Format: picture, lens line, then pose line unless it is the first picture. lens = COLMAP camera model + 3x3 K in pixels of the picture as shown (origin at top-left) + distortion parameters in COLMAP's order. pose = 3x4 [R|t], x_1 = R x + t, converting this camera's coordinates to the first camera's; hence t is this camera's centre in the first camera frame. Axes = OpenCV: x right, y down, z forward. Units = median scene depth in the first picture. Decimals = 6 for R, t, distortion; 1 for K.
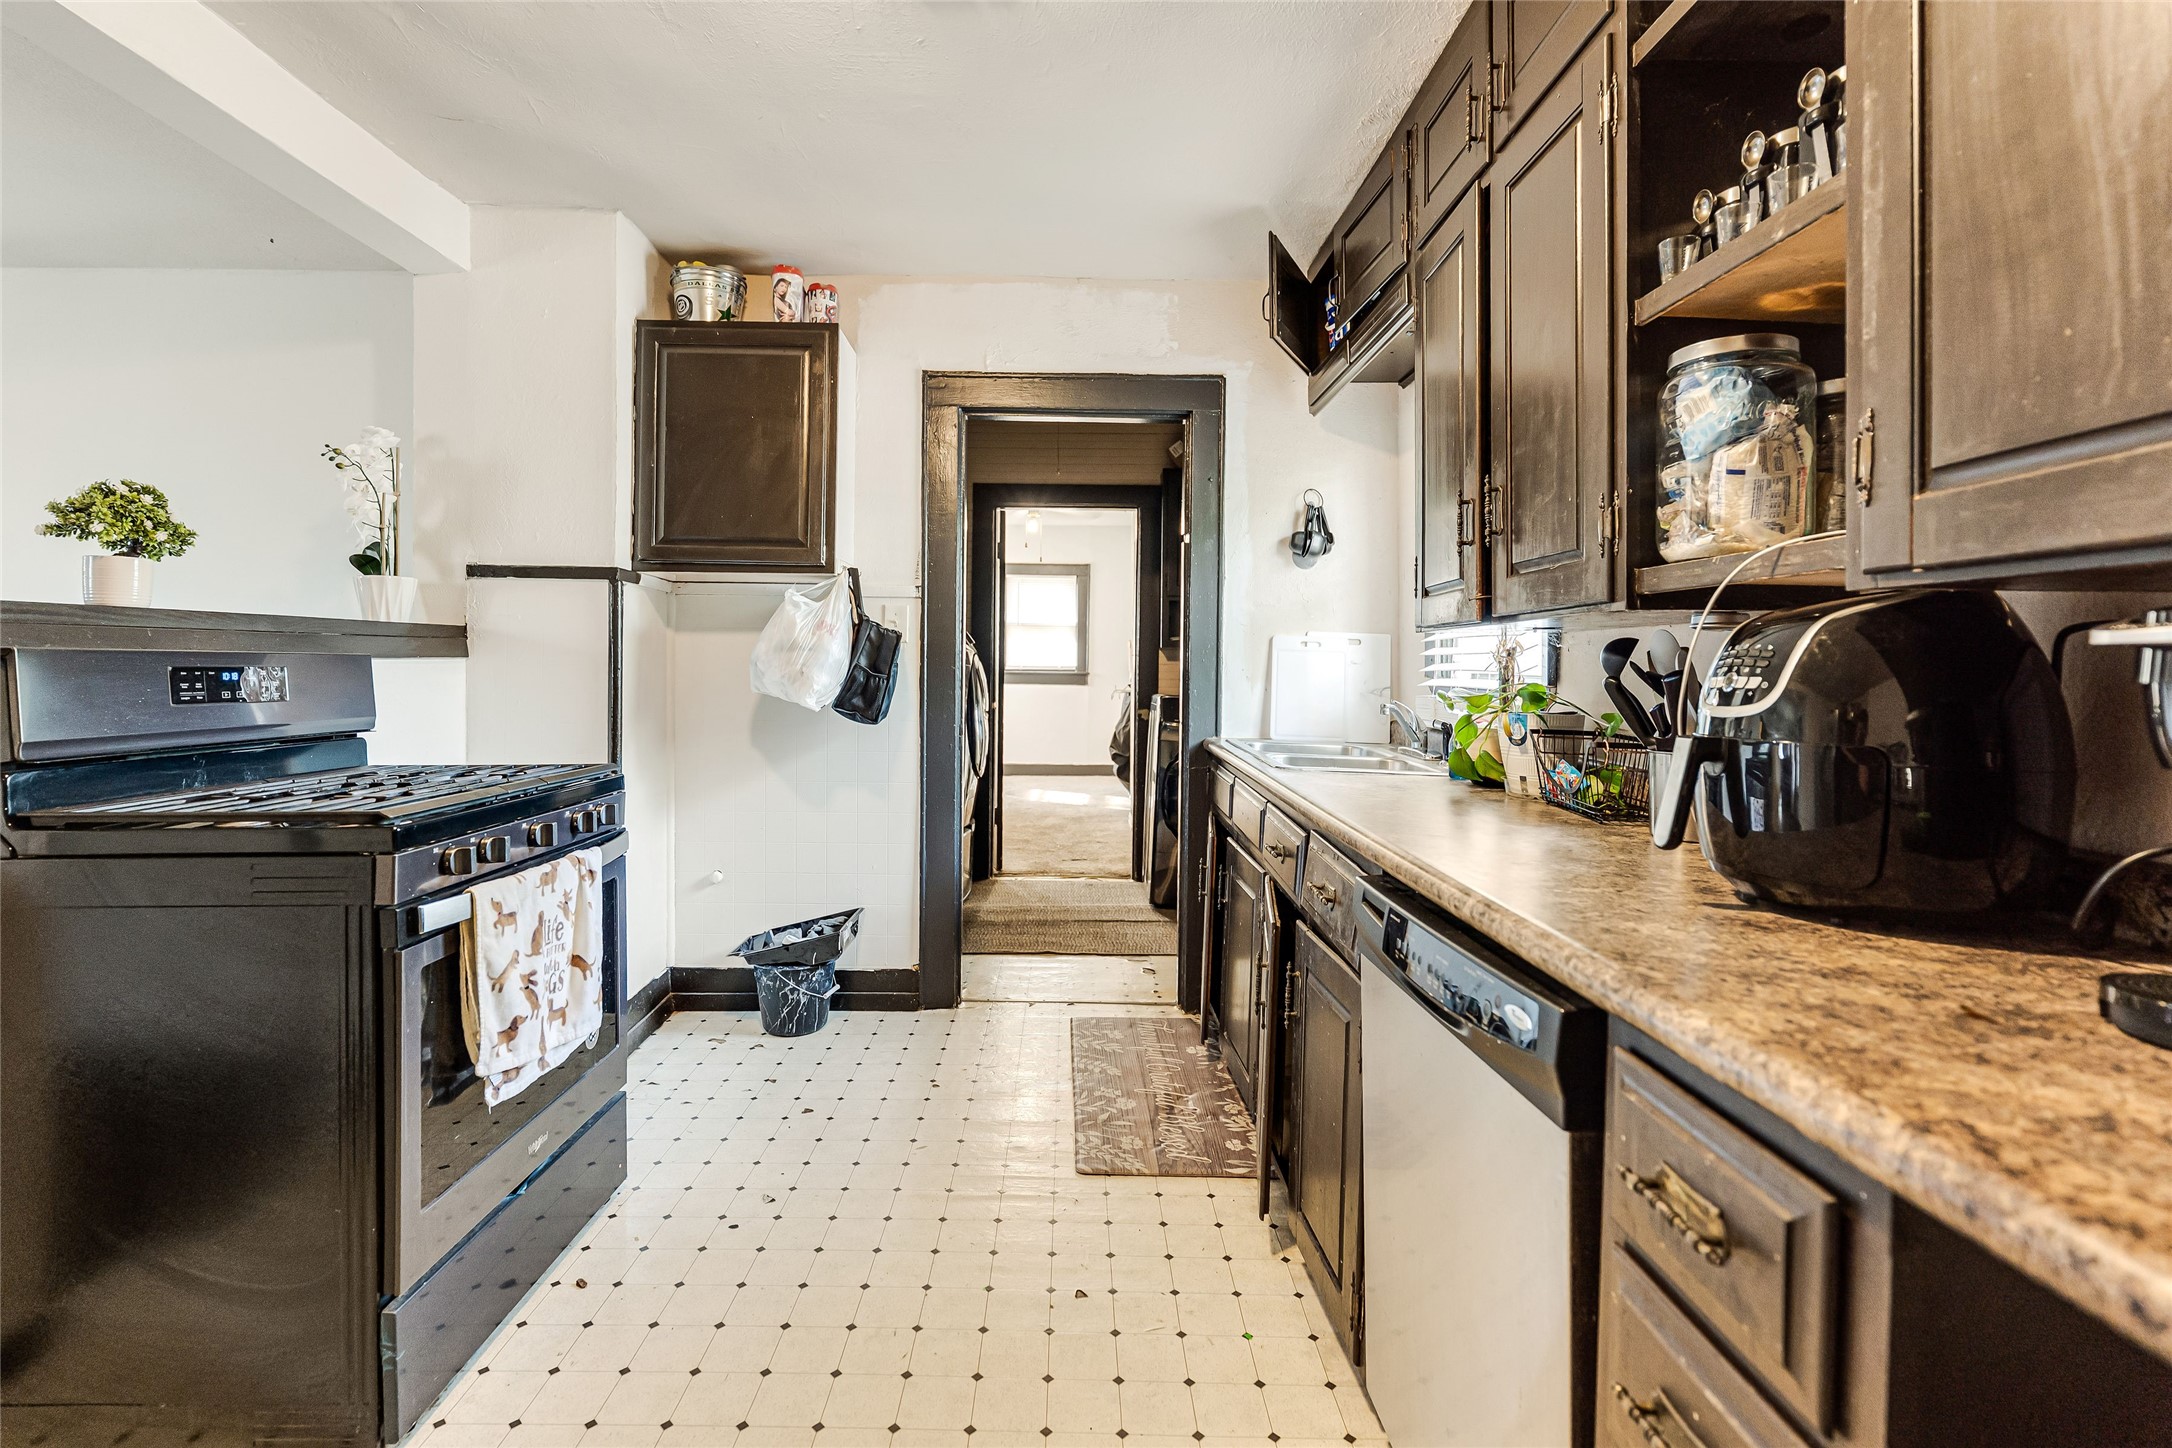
lens RADIAL K [[994.6, 0, 1082.4], [0, 994.6, 664.1], [0, 0, 1]] dist [-0.014909, 0.000257]
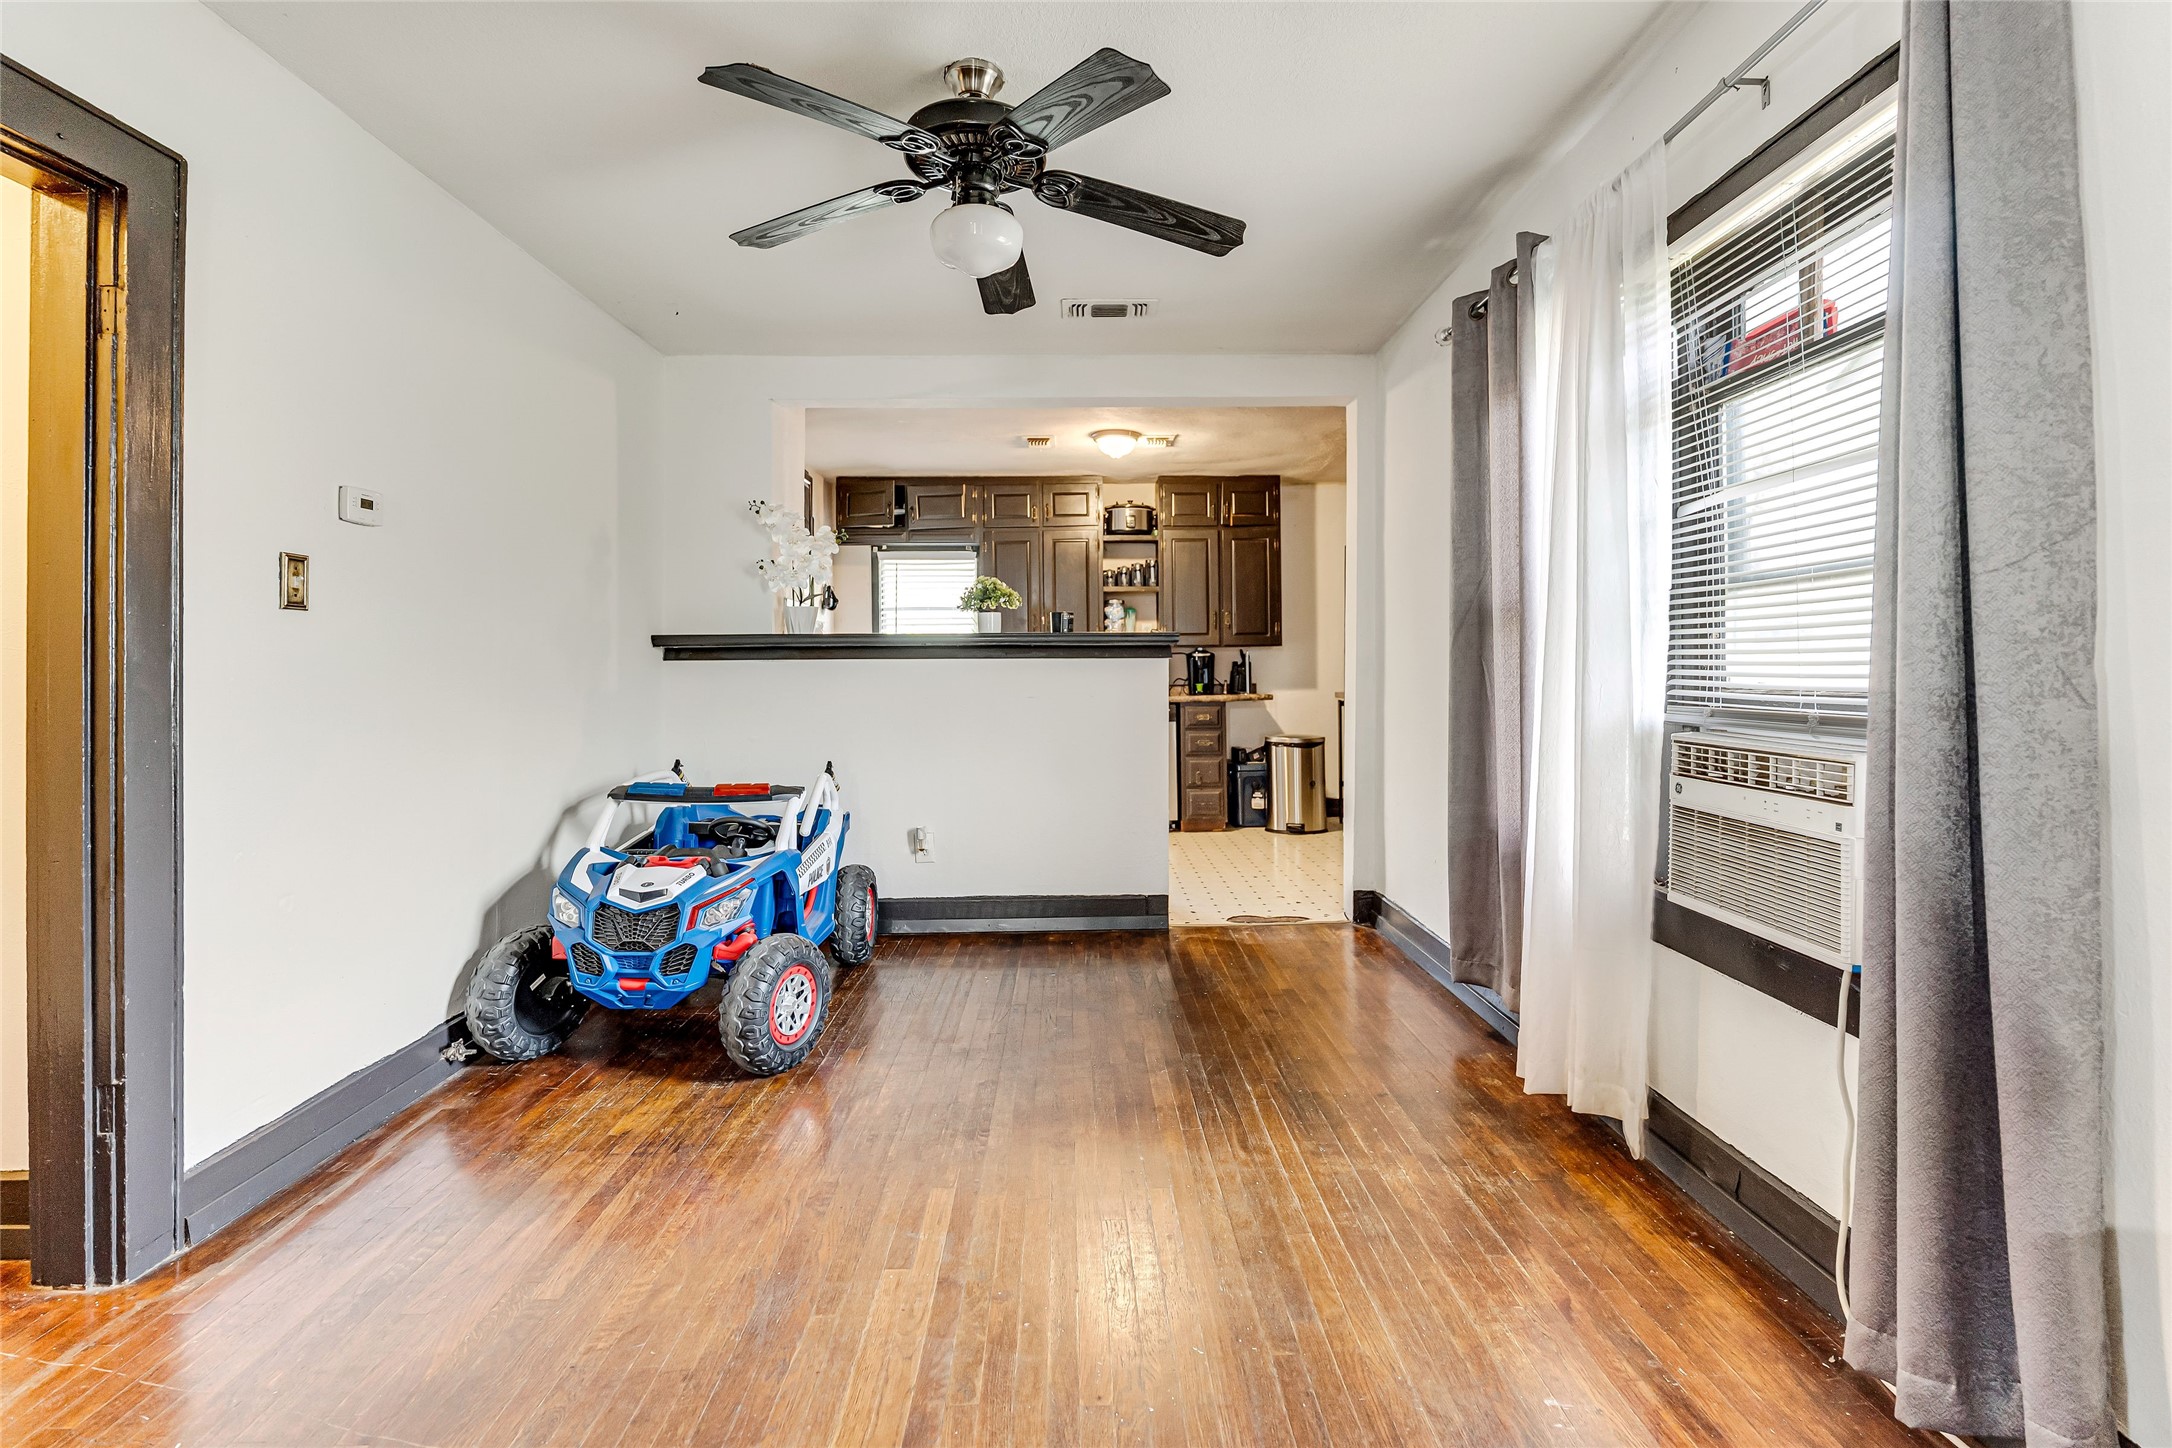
lens RADIAL K [[994.6, 0, 1082.4], [0, 994.6, 664.1], [0, 0, 1]] dist [-0.014909, 0.000257]
pose [[-0.000725, -0.002859, 0.999996, -1.900008], [0.008897, 0.999956, 0.002866, 0.005284], [-0.999960, 0.008899, -0.000700, 0.465011]]
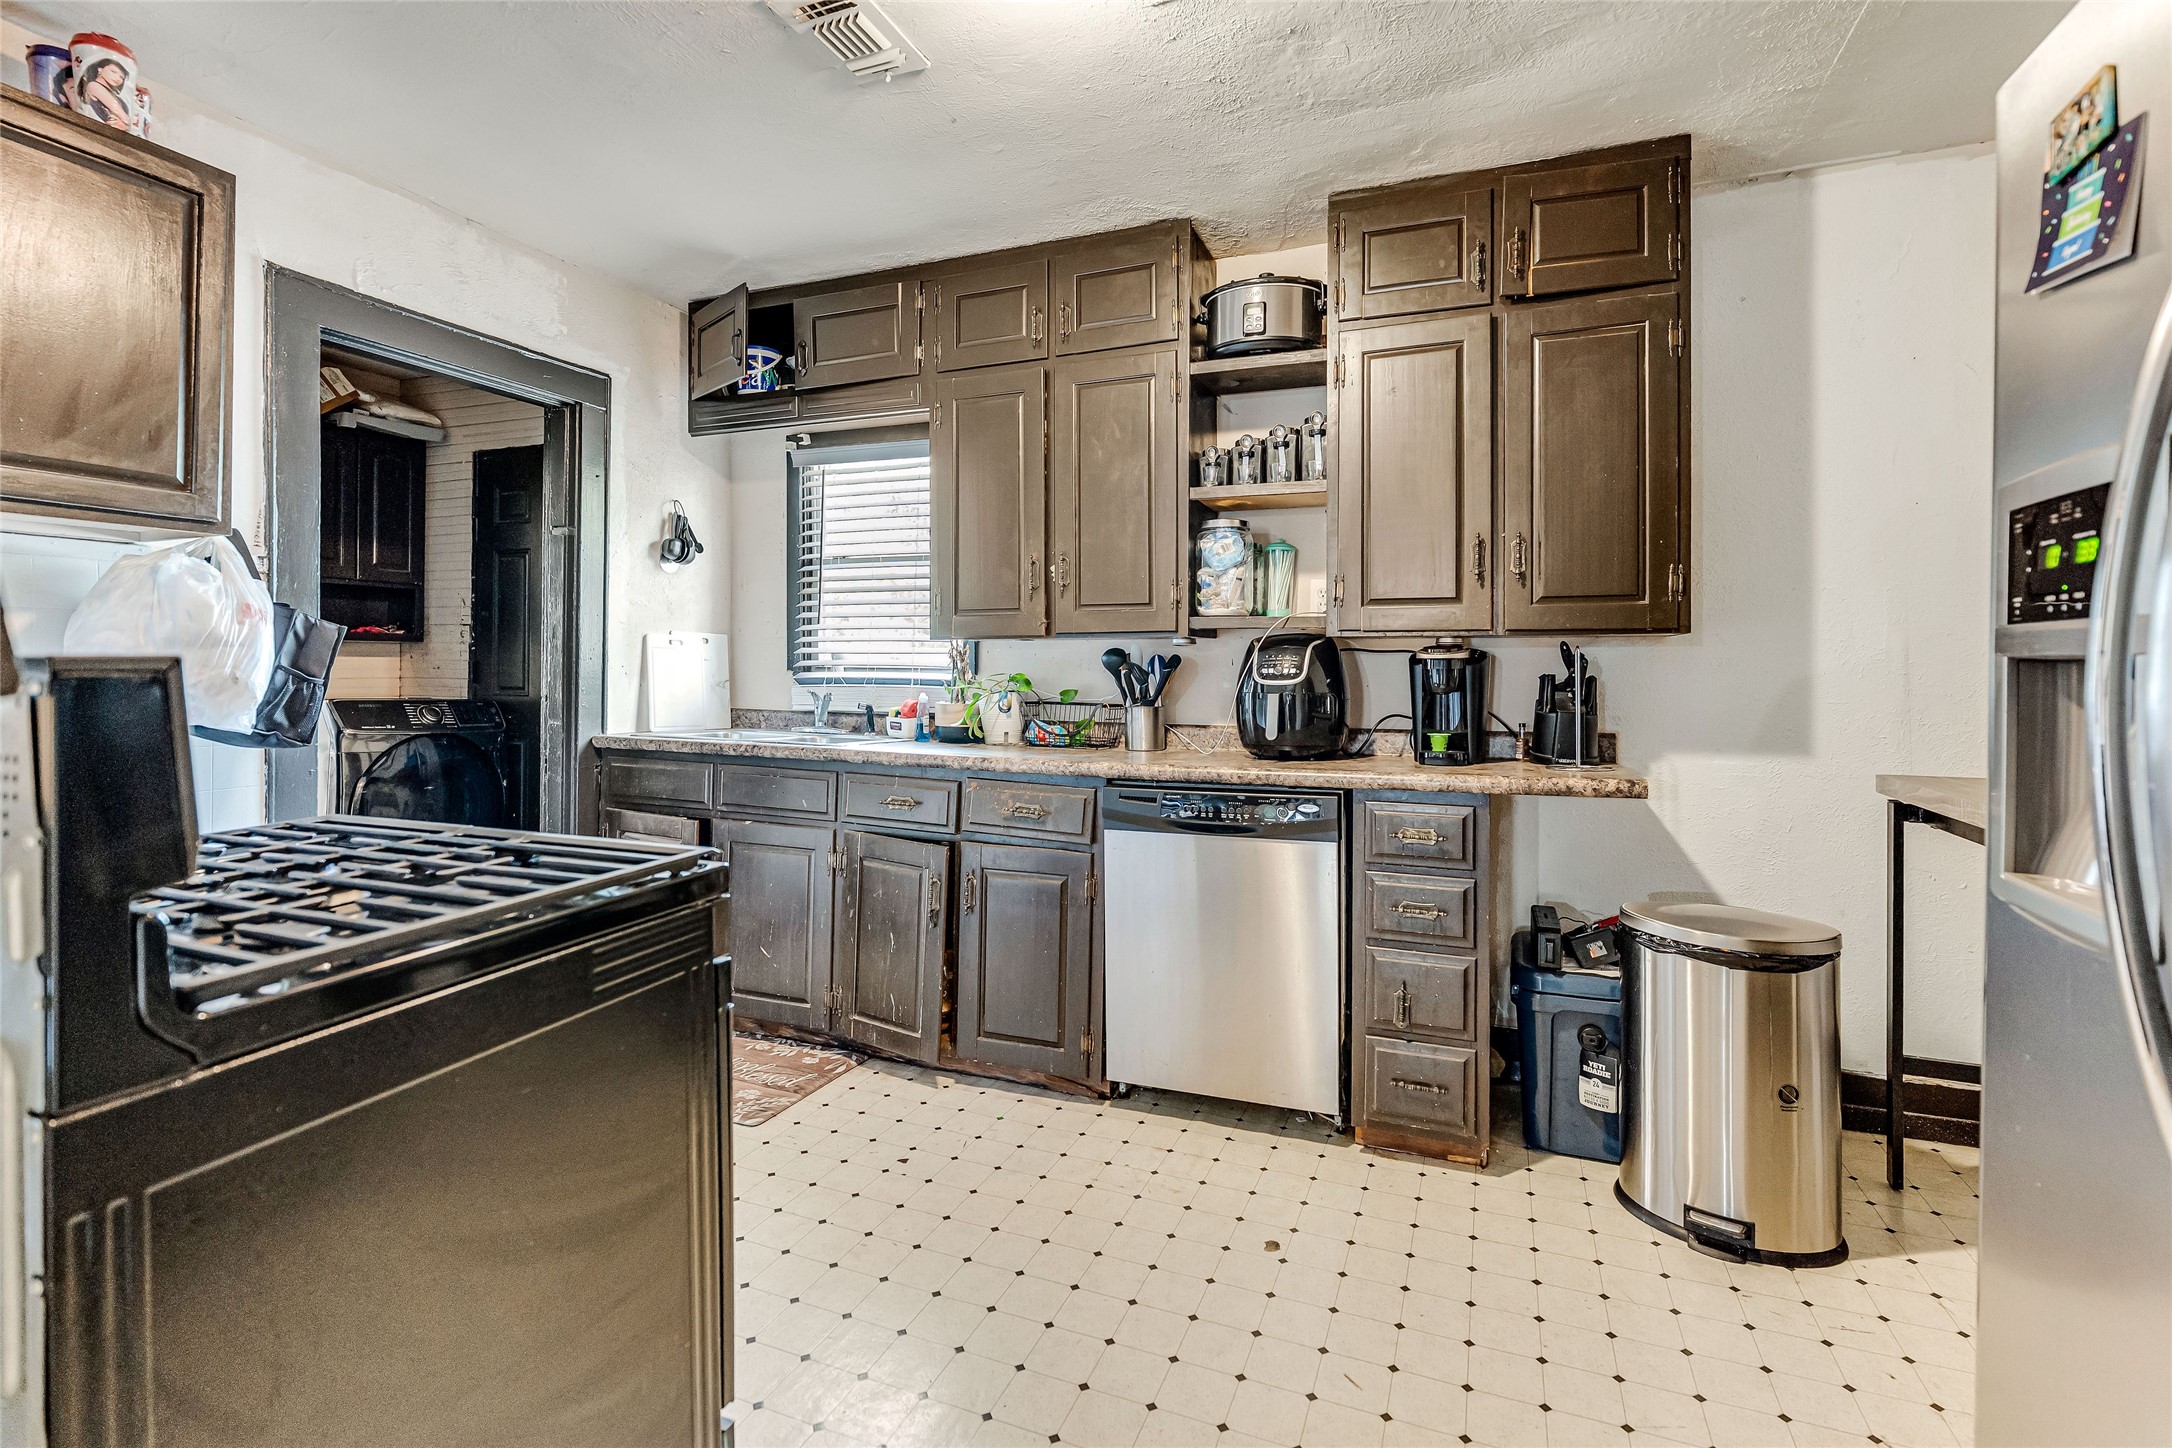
lens RADIAL K [[994.6, 0, 1082.4], [0, 994.6, 664.1], [0, 0, 1]] dist [-0.014909, 0.000257]
pose [[0.379556, -0.010353, 0.925111, -0.614285], [-0.000274, 0.999936, 0.011302, -0.008554], [-0.925169, -0.004543, 0.379529, 0.173723]]
